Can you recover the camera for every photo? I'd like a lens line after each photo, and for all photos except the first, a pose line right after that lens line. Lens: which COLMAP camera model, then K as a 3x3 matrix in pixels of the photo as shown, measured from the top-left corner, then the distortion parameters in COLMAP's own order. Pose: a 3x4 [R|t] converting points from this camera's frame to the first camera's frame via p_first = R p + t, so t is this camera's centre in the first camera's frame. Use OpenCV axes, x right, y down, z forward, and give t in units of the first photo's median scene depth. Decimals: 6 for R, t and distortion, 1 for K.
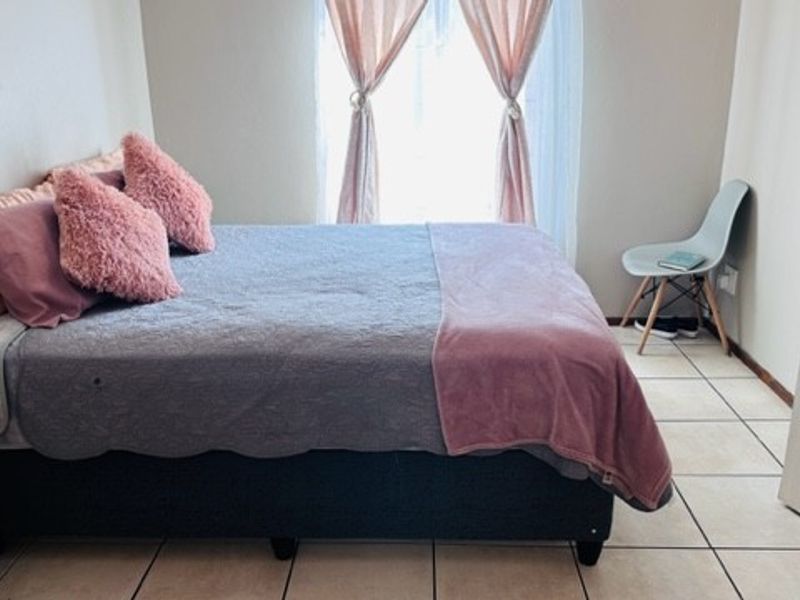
lens RADIAL K [[741.3, 0, 408.9], [0, 741.3, 301.8], [0, 0, 1]] dist [0.135173, -0.210526]
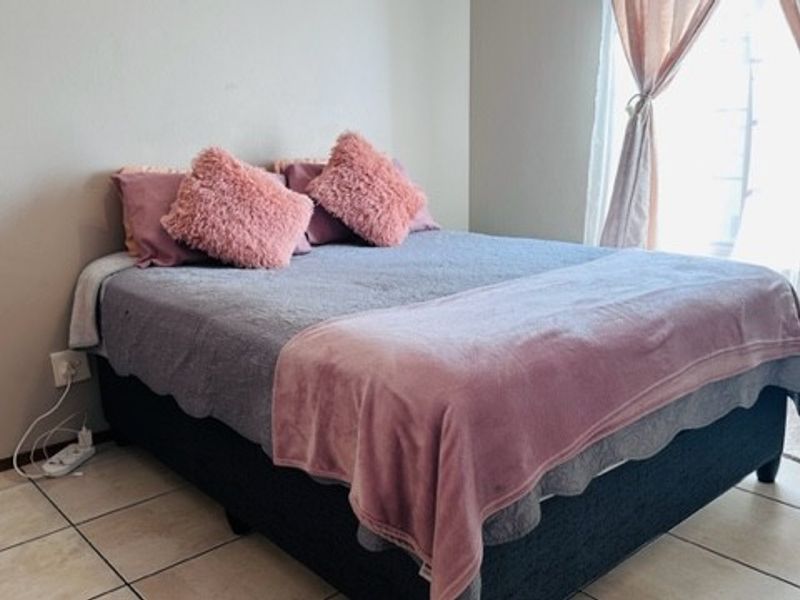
lens RADIAL K [[741.3, 0, 408.9], [0, 741.3, 301.8], [0, 0, 1]] dist [0.135173, -0.210526]
pose [[0.678112, 0.155529, -0.718314, 0.616352], [-0.209936, 0.977622, 0.013488, -0.016663], [0.704337, 0.141654, 0.695589, 0.403149]]
